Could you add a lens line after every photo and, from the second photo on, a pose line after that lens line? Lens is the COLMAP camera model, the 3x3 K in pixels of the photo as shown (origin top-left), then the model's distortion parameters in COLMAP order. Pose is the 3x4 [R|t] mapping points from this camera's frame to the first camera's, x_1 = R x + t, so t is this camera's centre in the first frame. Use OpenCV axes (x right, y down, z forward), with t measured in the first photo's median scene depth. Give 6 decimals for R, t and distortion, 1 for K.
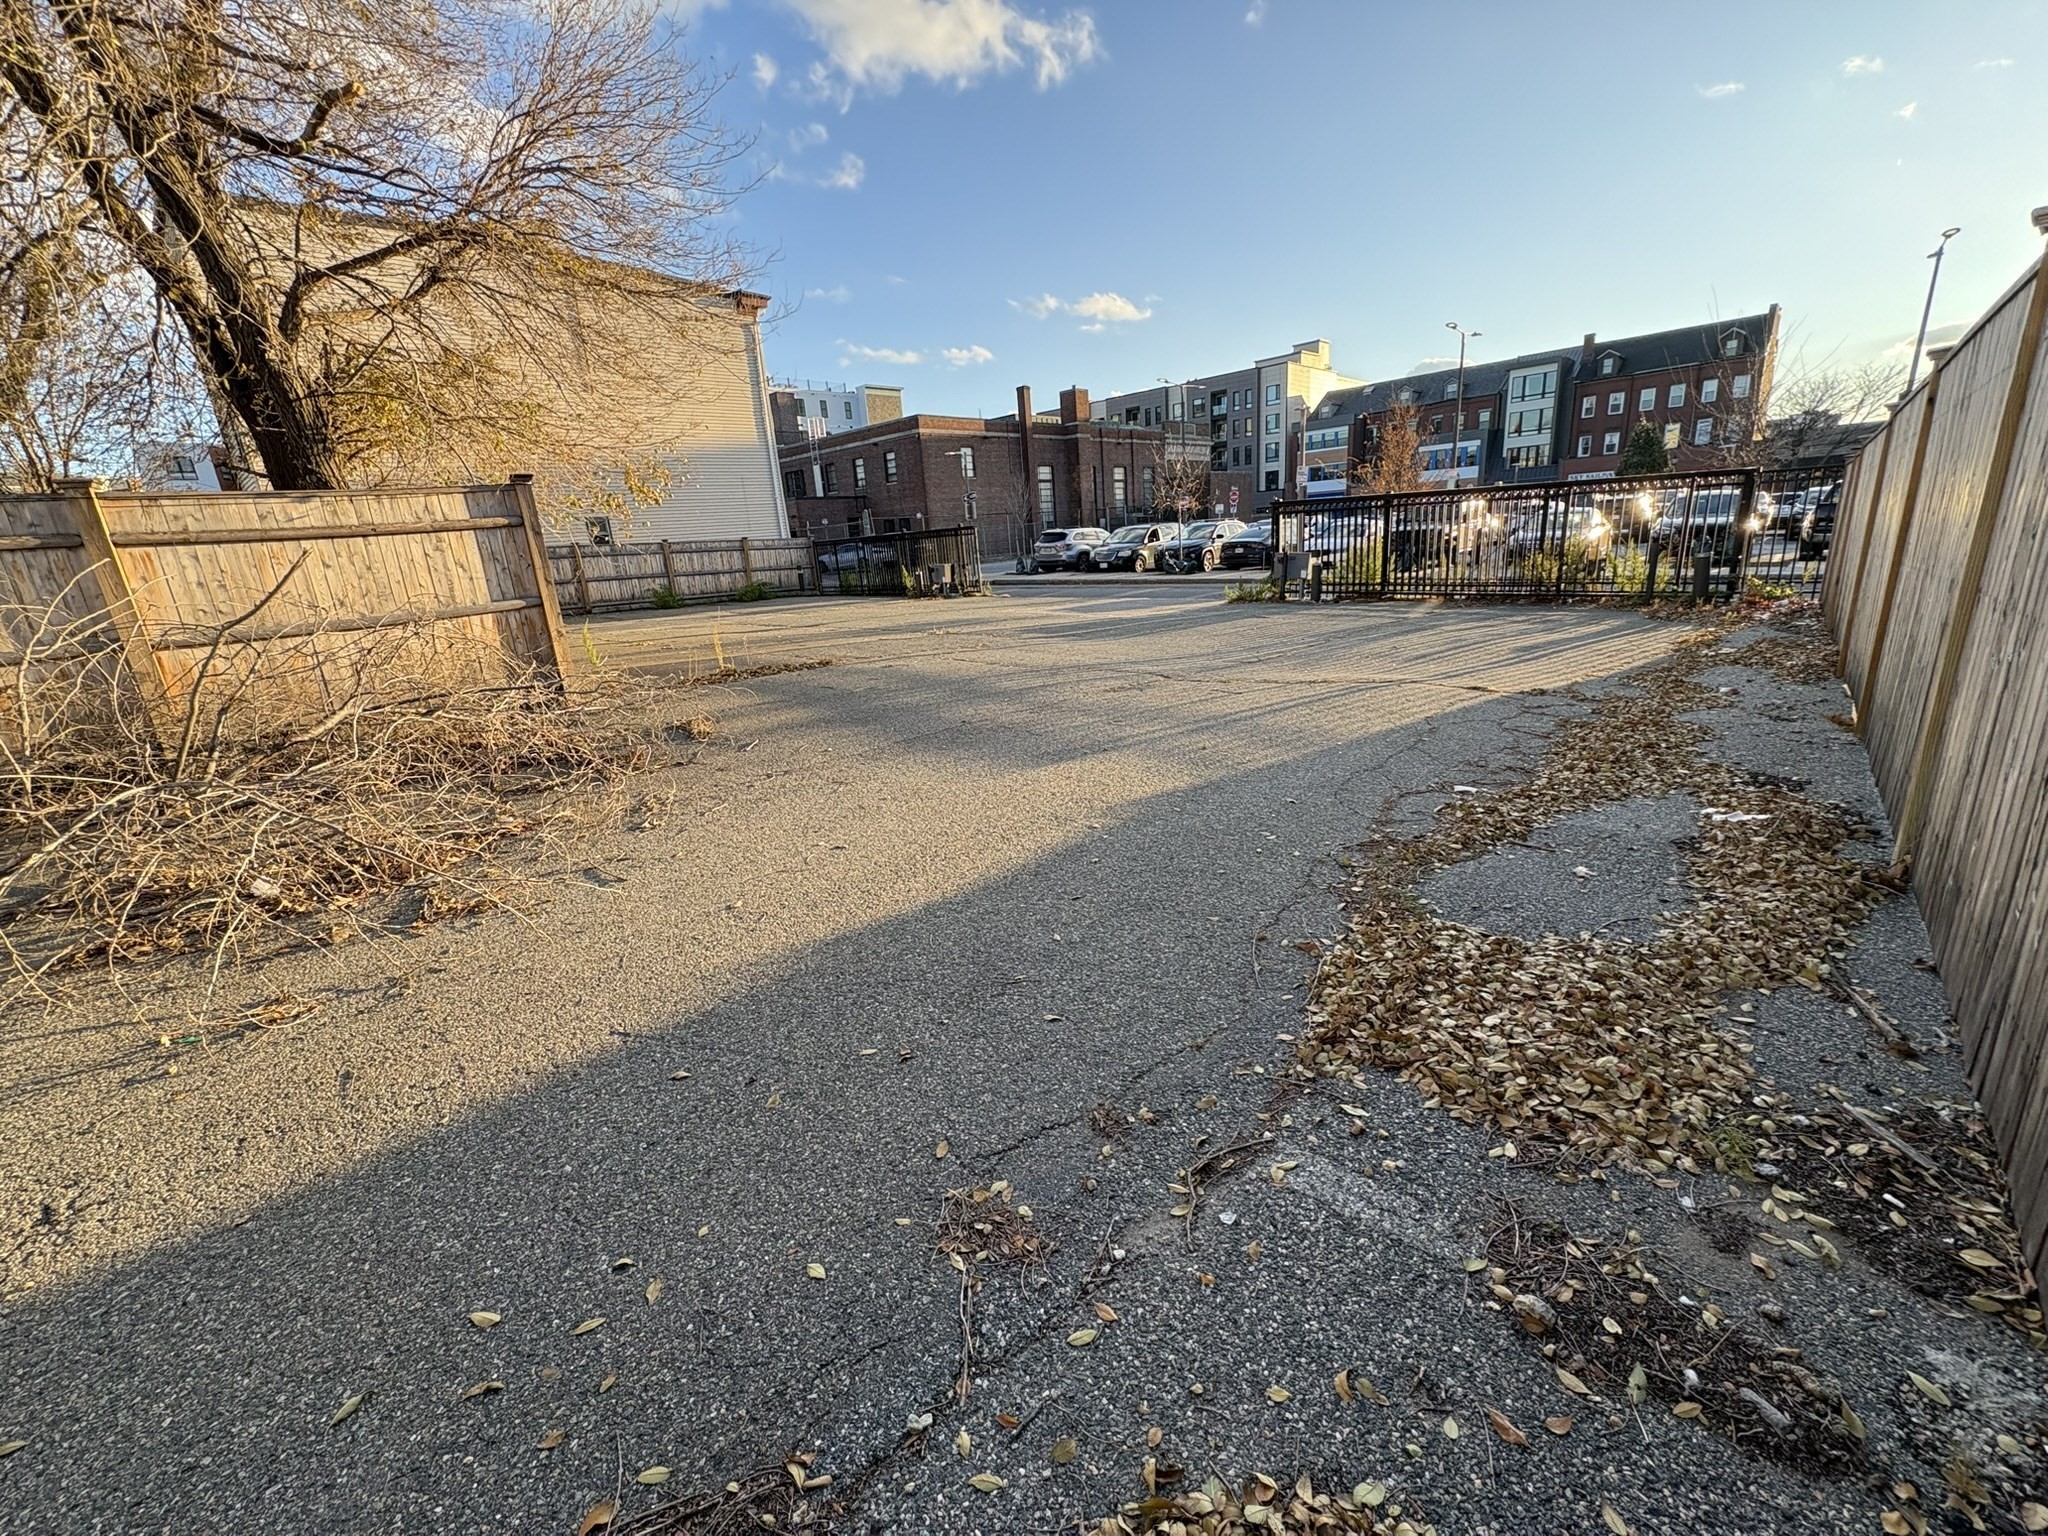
lens RADIAL K [[810.0, 0, 1024.0], [0, 810.0, 768.0], [0, 0, 1]] dist [-0.002881, 0.000688]
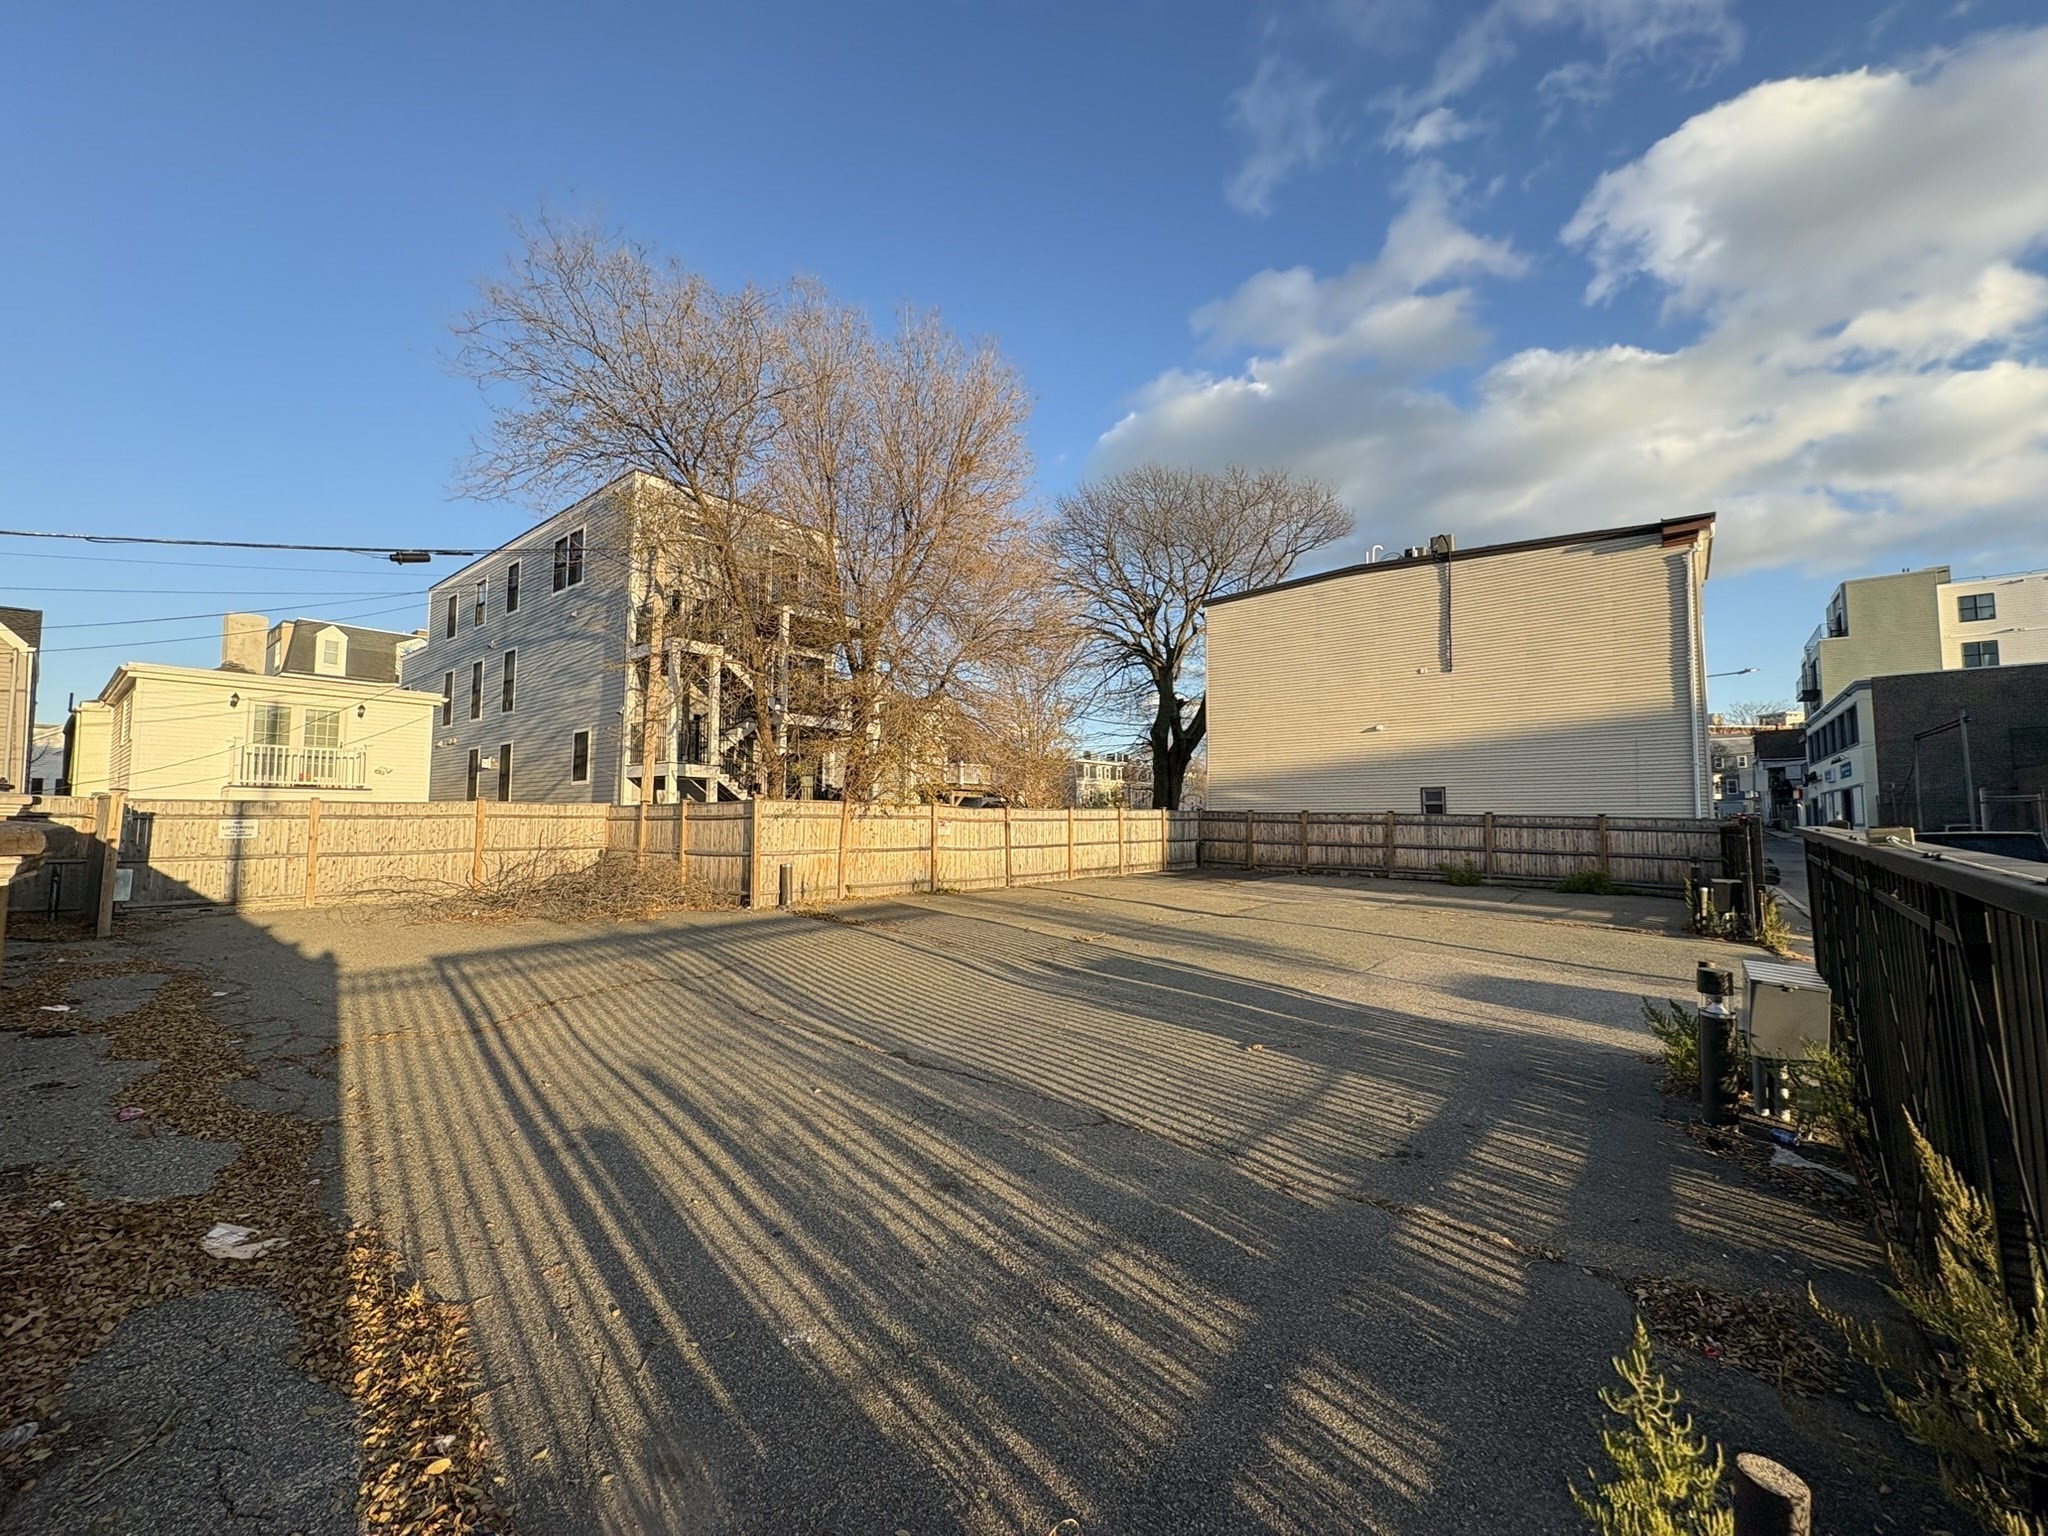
lens RADIAL K [[810.0, 0, 1024.0], [0, 810.0, 768.0], [0, 0, 1]] dist [-0.002881, 0.000688]
pose [[0.088378, 0.004659, -0.996076, 0.369599], [-0.285331, 0.958203, -0.020835, -0.143325], [0.954346, 0.286053, 0.086014, 0.362877]]
